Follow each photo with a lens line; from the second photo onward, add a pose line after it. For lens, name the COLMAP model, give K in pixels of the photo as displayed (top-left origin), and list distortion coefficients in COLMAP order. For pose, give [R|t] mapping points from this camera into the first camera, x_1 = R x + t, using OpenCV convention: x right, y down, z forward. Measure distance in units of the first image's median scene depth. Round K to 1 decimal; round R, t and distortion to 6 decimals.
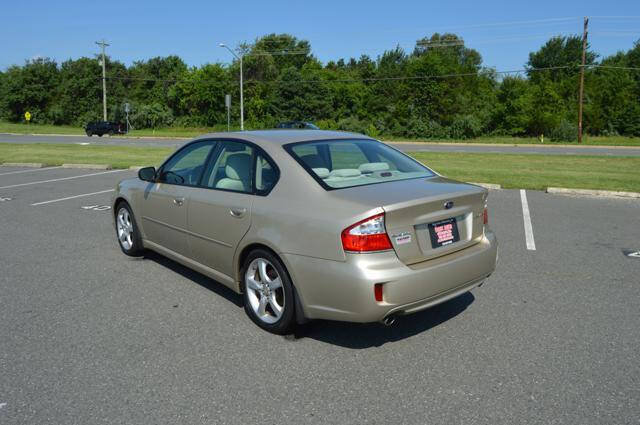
lens RADIAL K [[508.4, 0, 329.5], [0, 508.4, 206.1], [0, 0, 1]] dist [-0.093682, 0.030805]
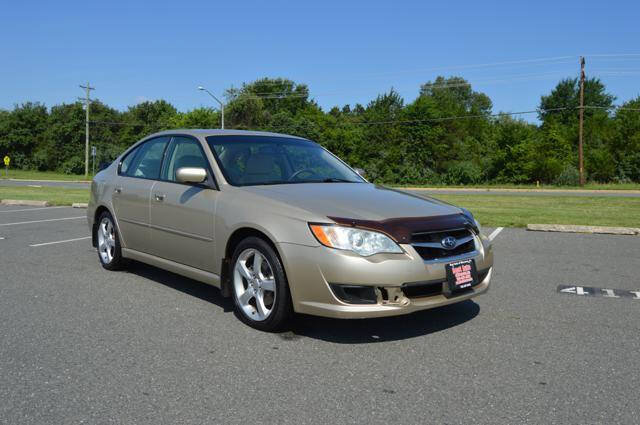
lens RADIAL K [[550.5, 0, 331.0], [0, 550.5, 205.6], [0, 0, 1]] dist [-0.093709, 0.038392]
pose [[0.999138, 0.005711, -0.041112, 0.059522], [-0.010034, 0.994346, -0.105709, 0.007583], [0.040276, 0.106031, 0.993547, -0.002333]]
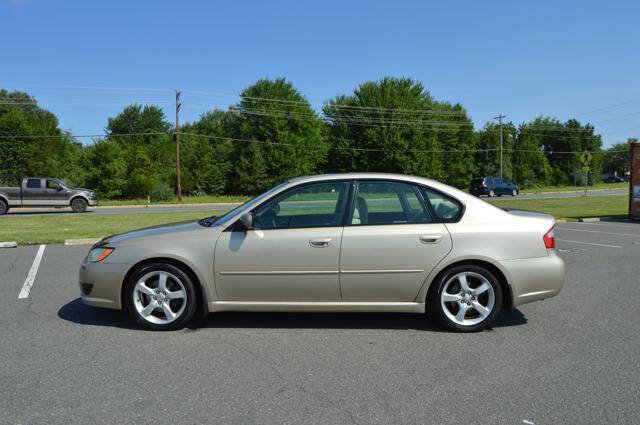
lens RADIAL K [[508.4, 0, 324.3], [0, 508.4, 208.7], [0, 0, 1]] dist [-0.093682, 0.030805]
pose [[0.677418, -0.036416, 0.734697, -0.065742], [0.126219, 0.989715, -0.067323, -0.000573], [-0.724689, 0.138339, 0.675047, 0.020942]]
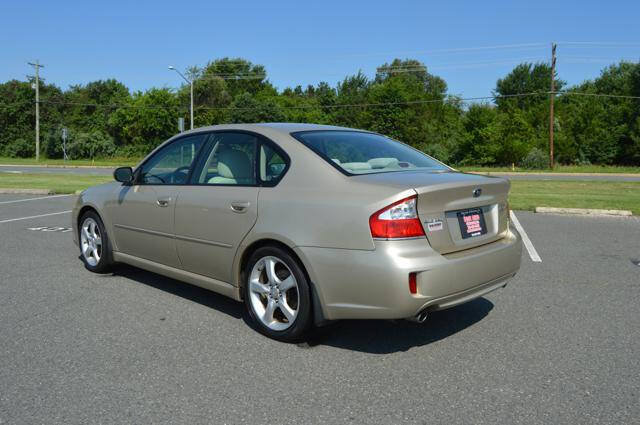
lens RADIAL K [[550.5, 0, 331.9], [0, 550.5, 206.3], [0, 0, 1]] dist [-0.093709, 0.038392]
pose [[0.996300, -0.005986, 0.085734, -0.005640], [0.011998, 0.997490, -0.069785, 0.004400], [-0.085101, 0.070555, 0.993871, 0.001591]]
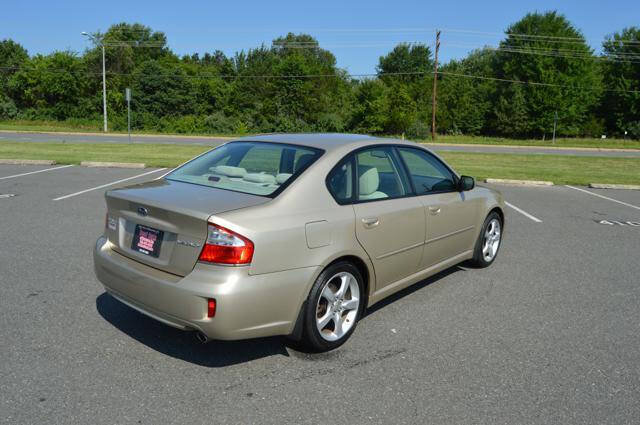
lens RADIAL K [[505.5, 0, 332.1], [0, 505.5, 214.6], [0, 0, 1]] dist [-0.094702, 0.031241]
pose [[0.951137, -0.030512, 0.307259, -0.048106], [0.023085, 0.999348, 0.027778, 0.001439], [-0.307906, -0.019327, 0.951220, -0.010564]]
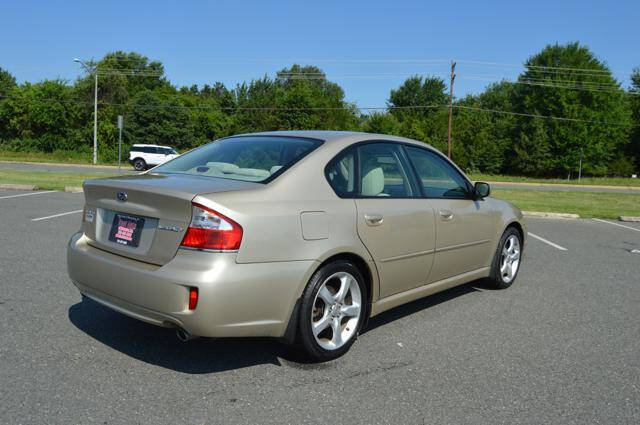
lens RADIAL K [[550.5, 0, 334.1], [0, 550.5, 213.0], [0, 0, 1]] dist [-0.093709, 0.038392]
pose [[0.953811, 0.006958, 0.300328, -0.047372], [0.011580, 0.998137, -0.059902, 0.005992], [-0.300185, 0.060613, 0.951953, -0.010051]]
